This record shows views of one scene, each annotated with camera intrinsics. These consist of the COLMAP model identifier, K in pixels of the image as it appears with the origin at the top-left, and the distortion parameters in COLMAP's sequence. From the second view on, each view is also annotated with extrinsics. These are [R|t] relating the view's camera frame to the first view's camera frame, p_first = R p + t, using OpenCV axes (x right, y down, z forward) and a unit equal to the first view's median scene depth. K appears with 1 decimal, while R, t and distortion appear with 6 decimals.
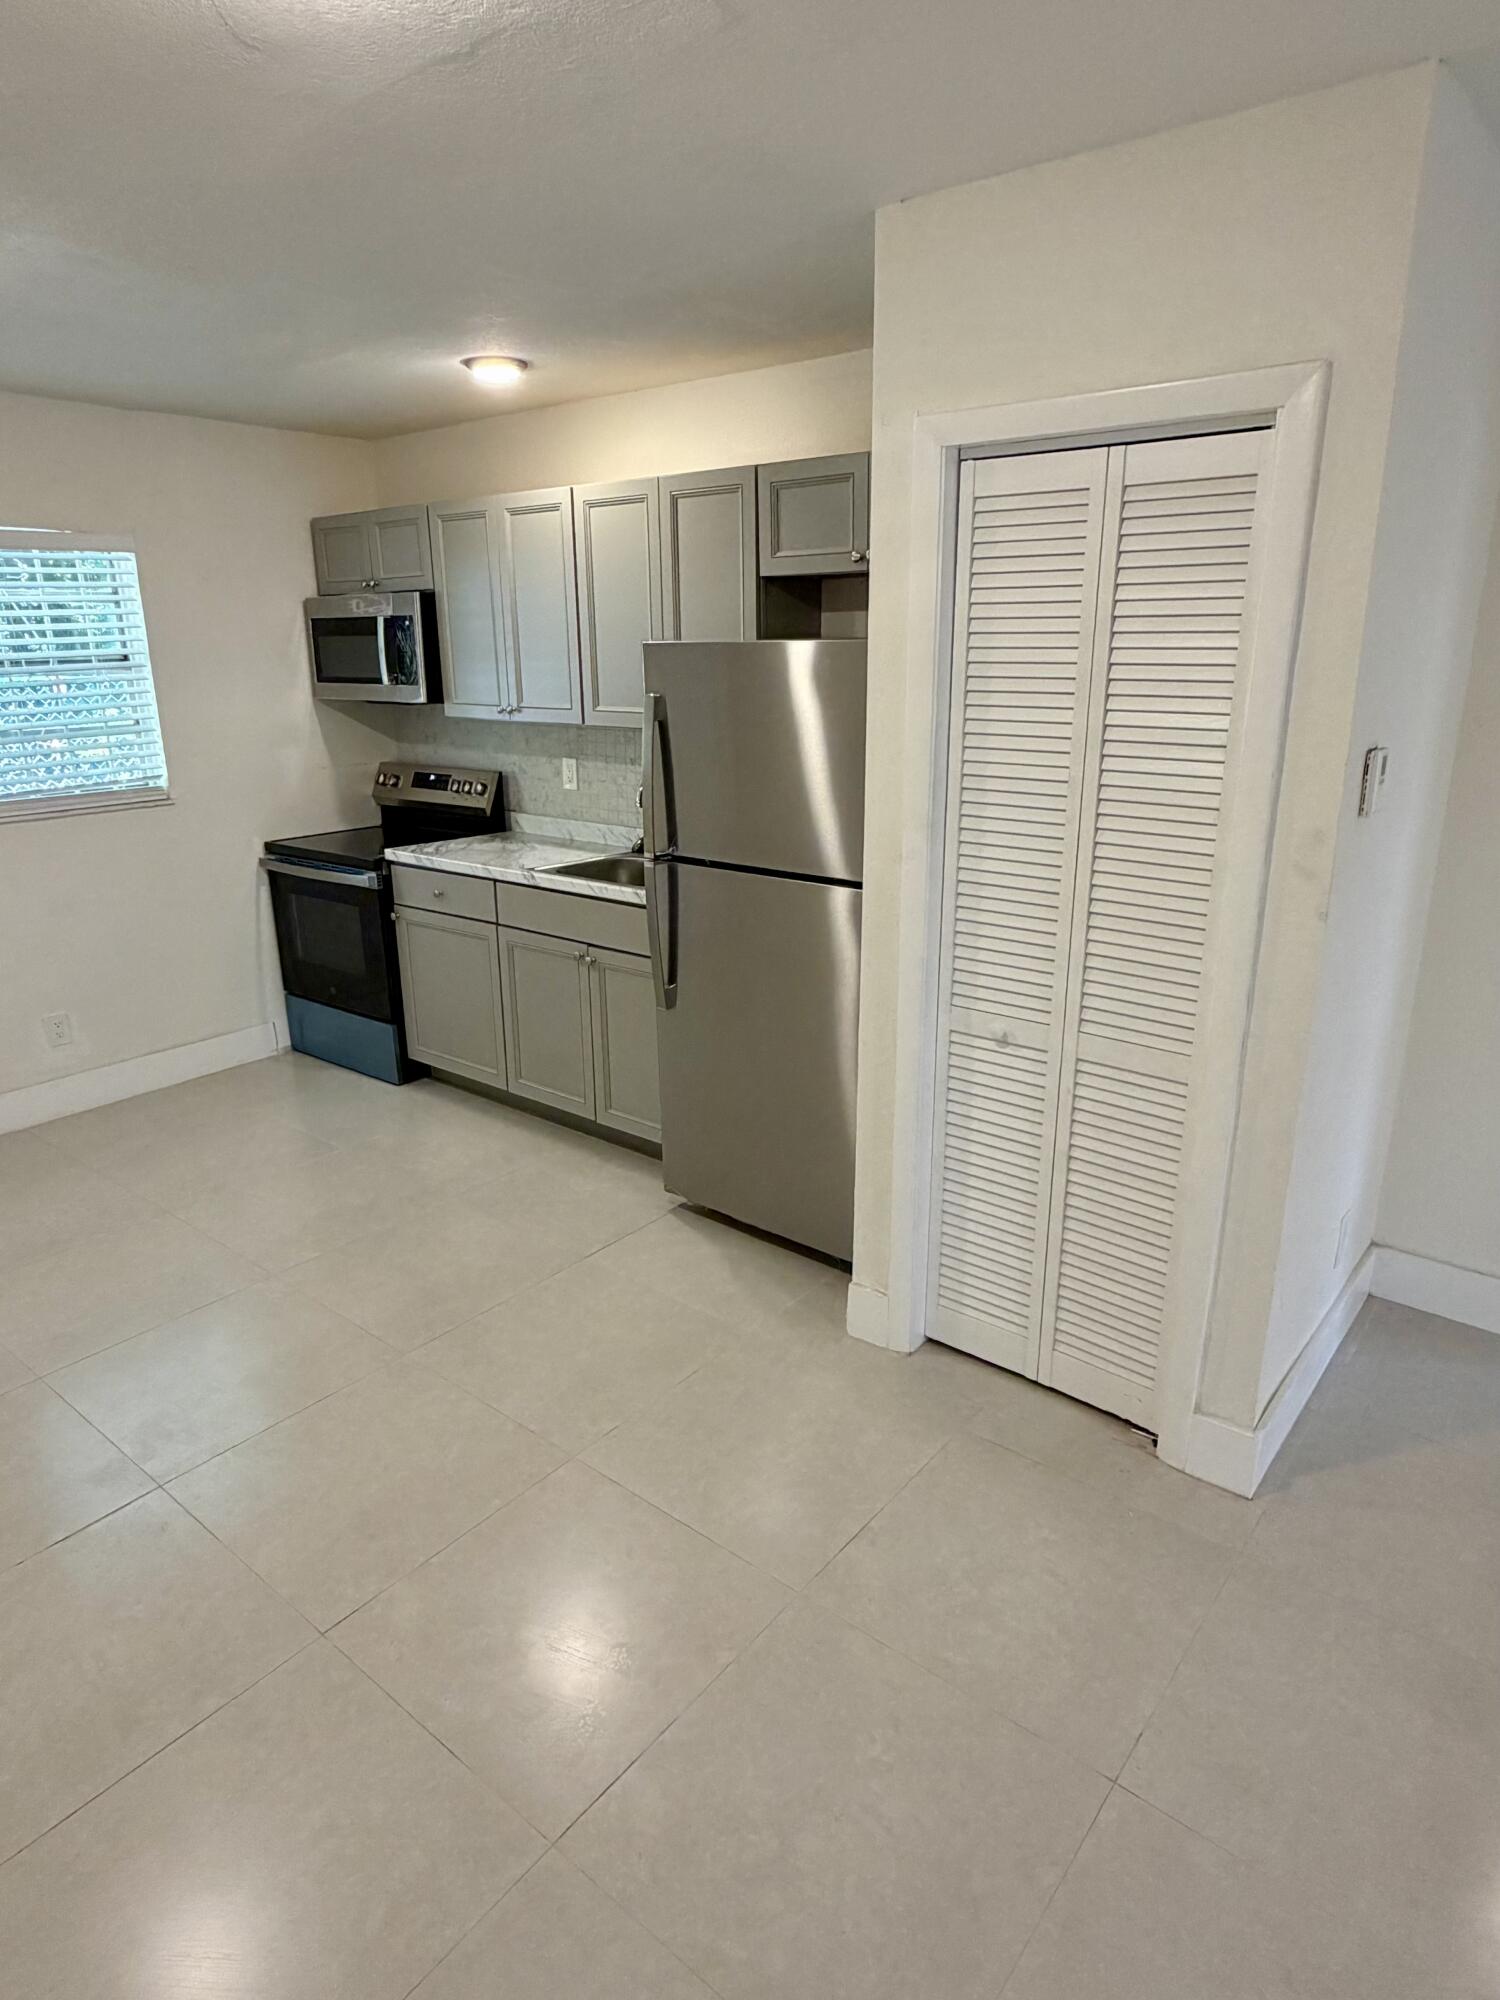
lens RADIAL K [[1176.7, 0, 750.0], [0, 1176.7, 1000.0], [0, 0, 1]] dist [0.002321, -0.000837]
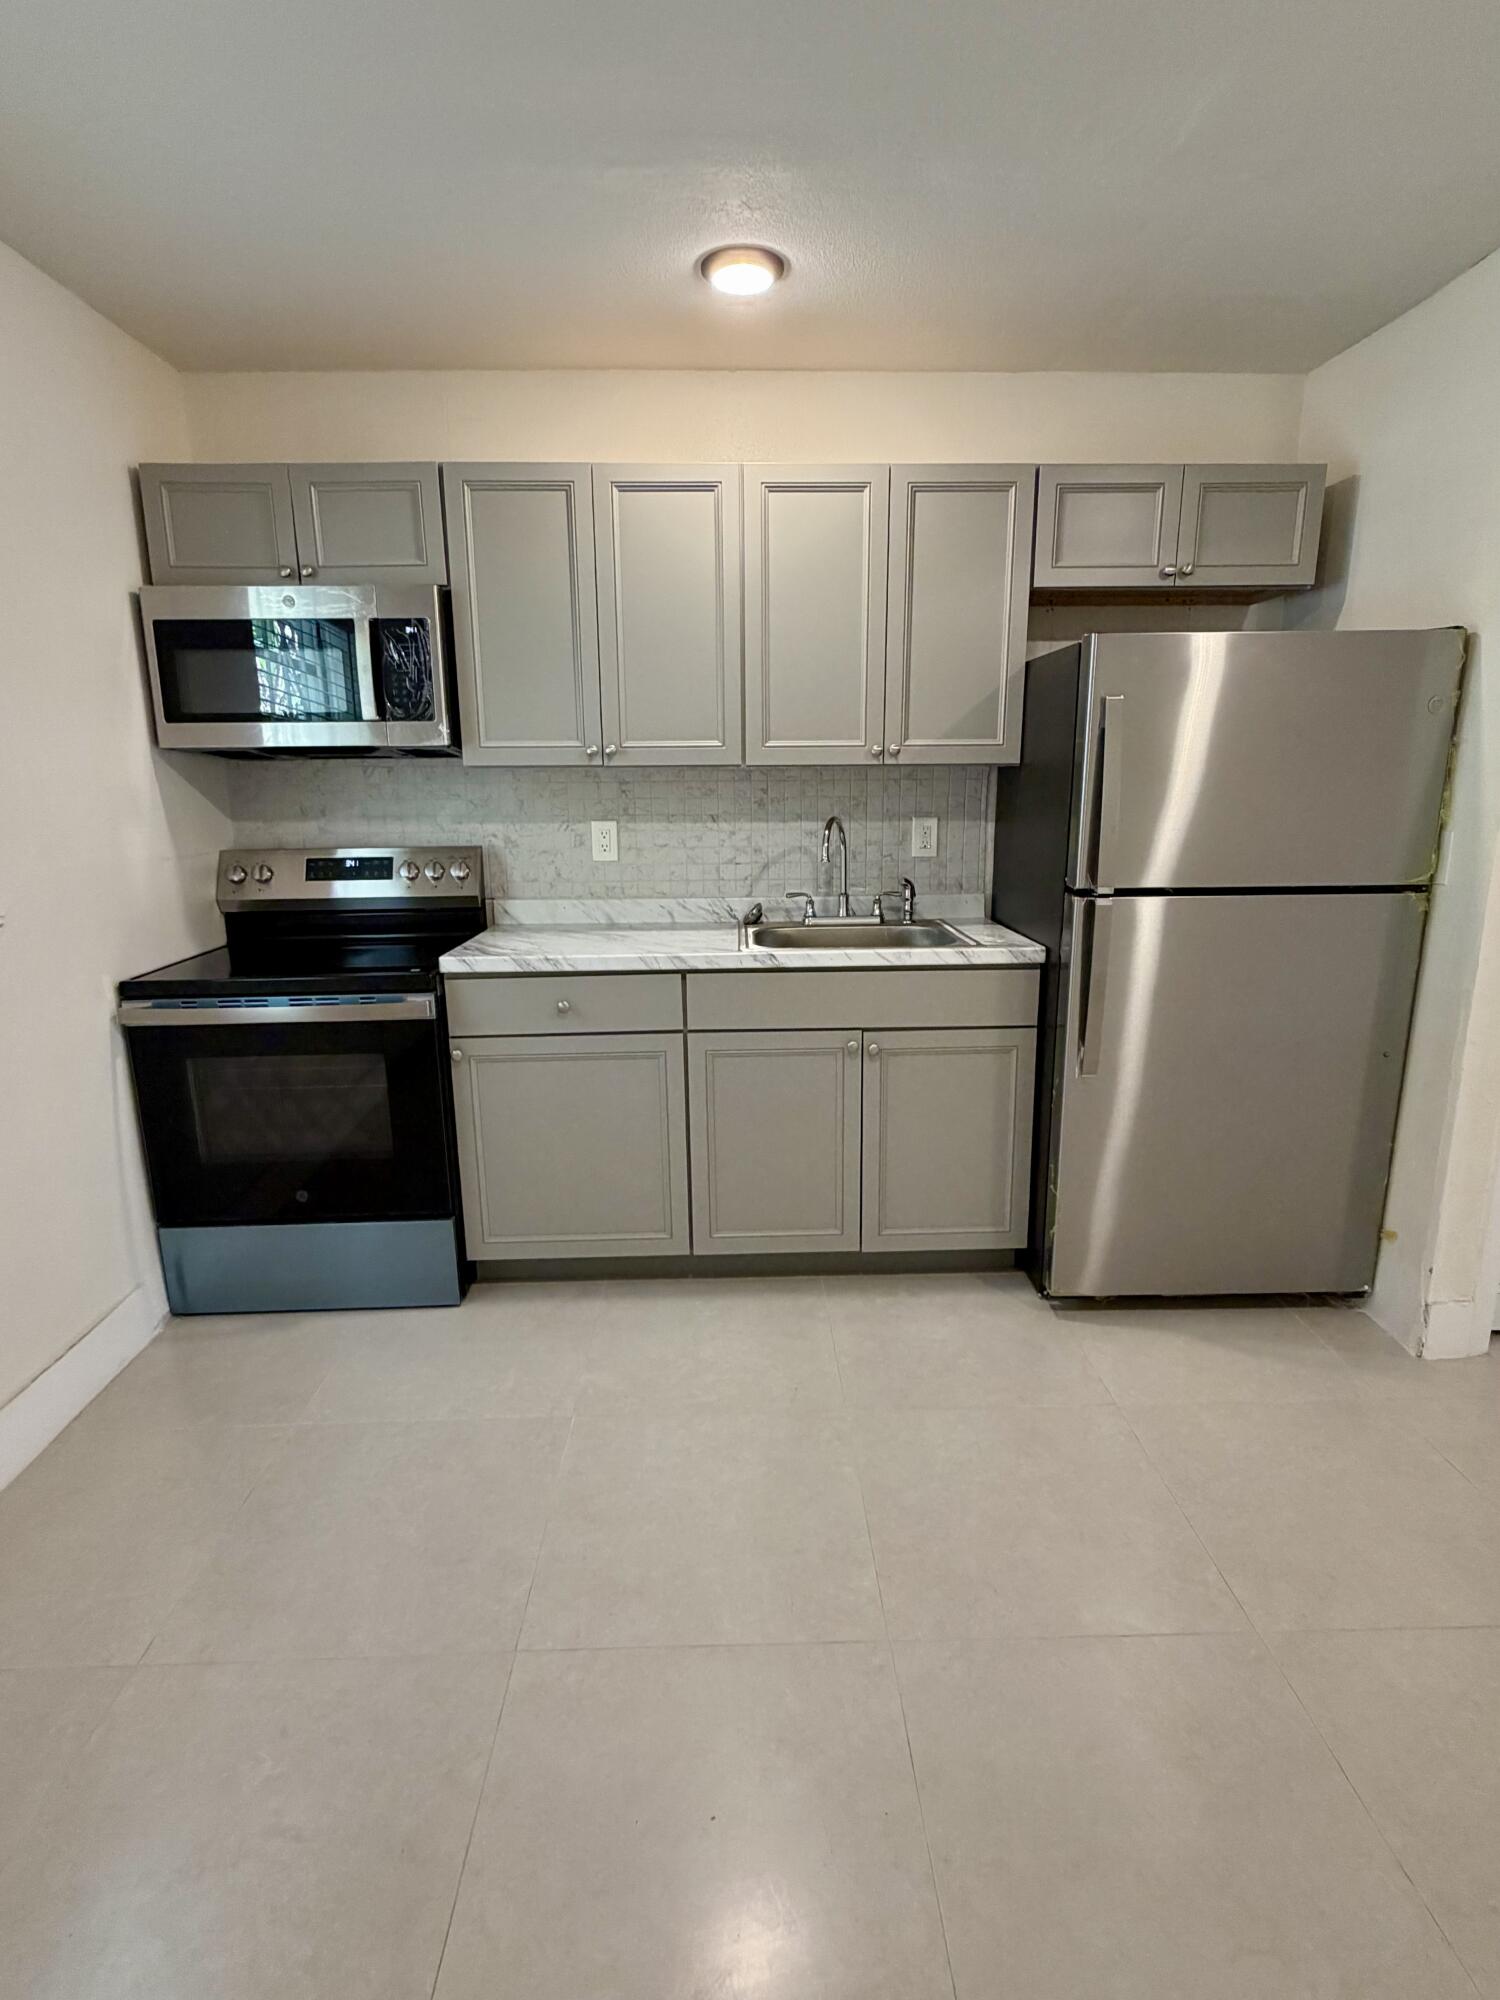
lens RADIAL K [[990.4, 0, 750.0], [0, 990.4, 1000.0], [0, 0, 1]] dist [-0.002434, 0.000206]
pose [[0.764762, -0.141806, 0.628514, -0.508935], [0.191385, 0.981448, -0.011438, -0.061327], [-0.615232, 0.129036, 0.777714, 0.437433]]
